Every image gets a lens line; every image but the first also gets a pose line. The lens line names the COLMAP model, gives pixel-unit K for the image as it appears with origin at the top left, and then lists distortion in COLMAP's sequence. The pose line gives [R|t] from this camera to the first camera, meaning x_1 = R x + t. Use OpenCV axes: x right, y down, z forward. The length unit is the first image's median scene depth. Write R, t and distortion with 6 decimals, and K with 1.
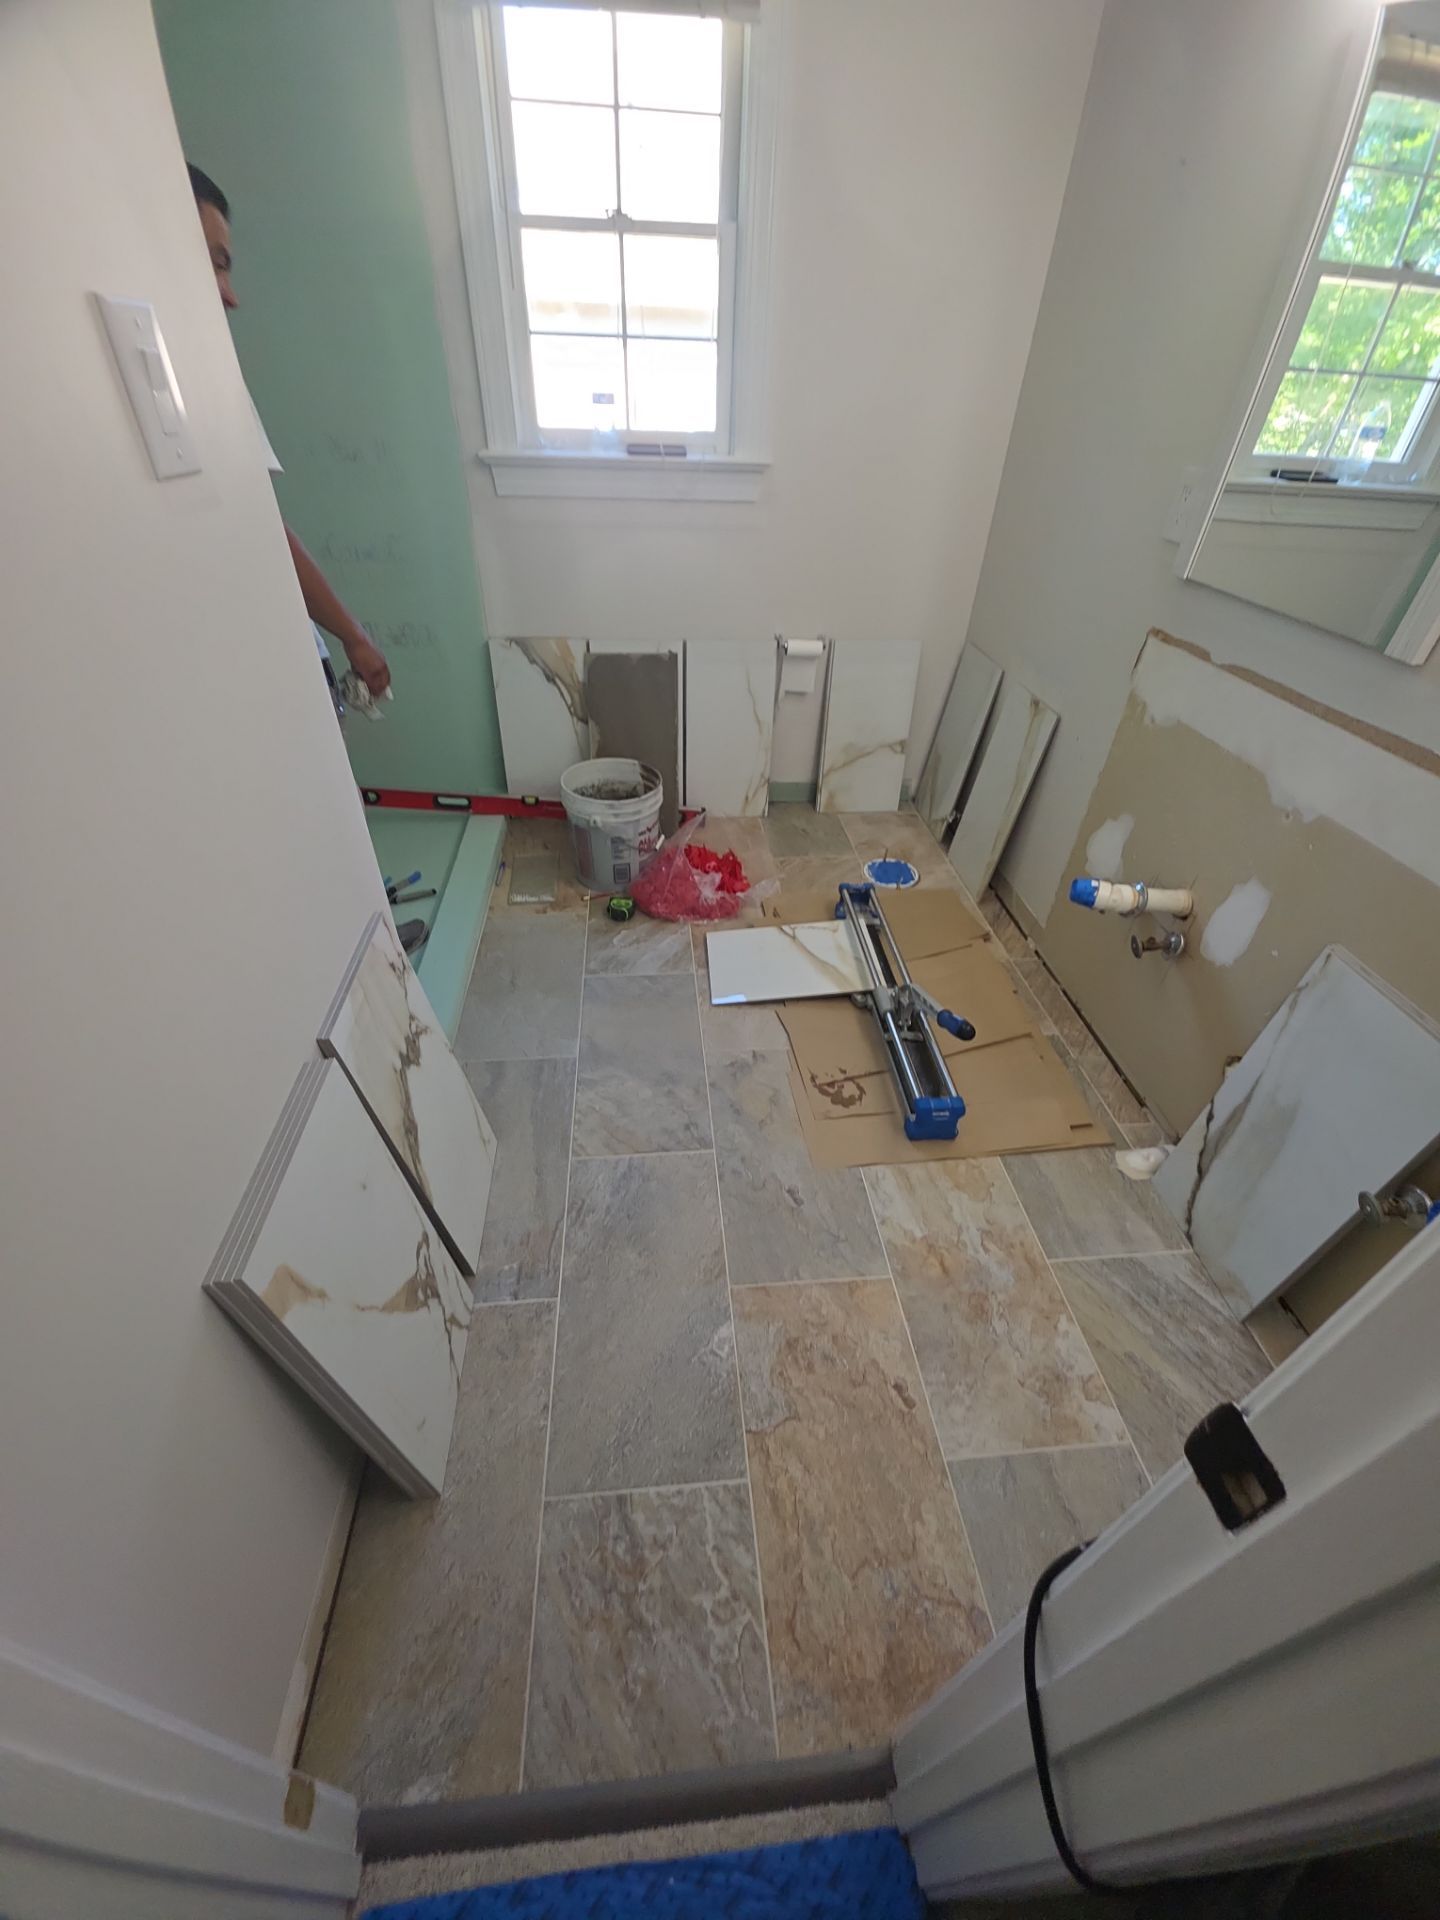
lens RADIAL K [[759.8, 0, 715.0], [0, 759.8, 963.4], [0, 0, 1]] dist [0.011786, -0.007047]
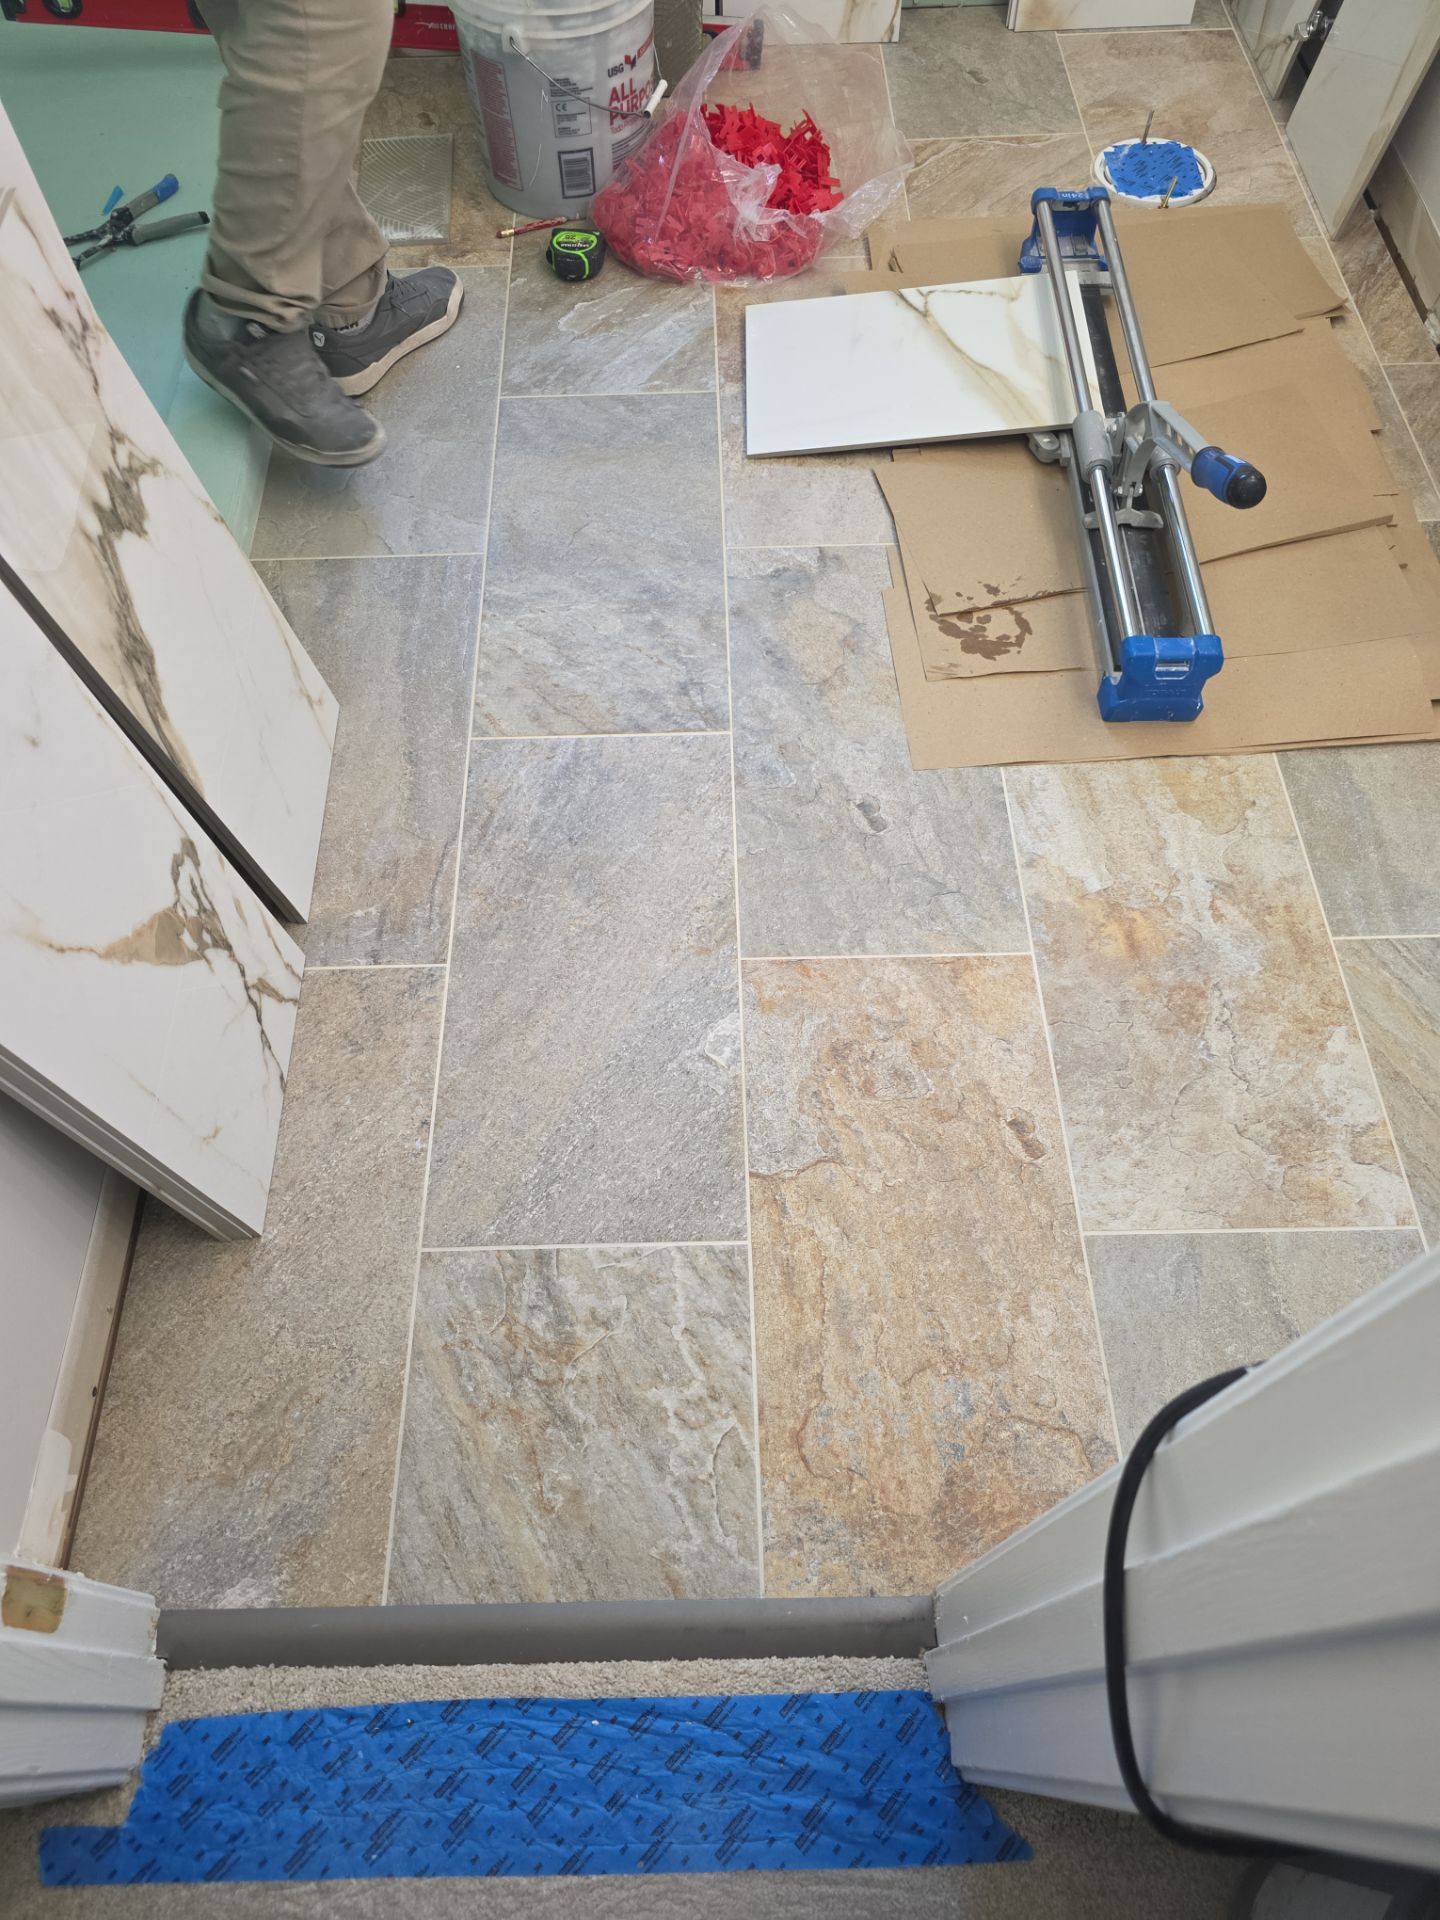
lens RADIAL K [[1307.1, 0, 677.0], [0, 1307.1, 959.0], [0, 0, 1]] dist [0.038734, -0.033369]
pose [[0.995287, 0.038541, -0.088989, 0.052949], [-0.003117, 0.929874, 0.367866, 0.056963], [0.096926, -0.365854, 0.925611, 0.075834]]
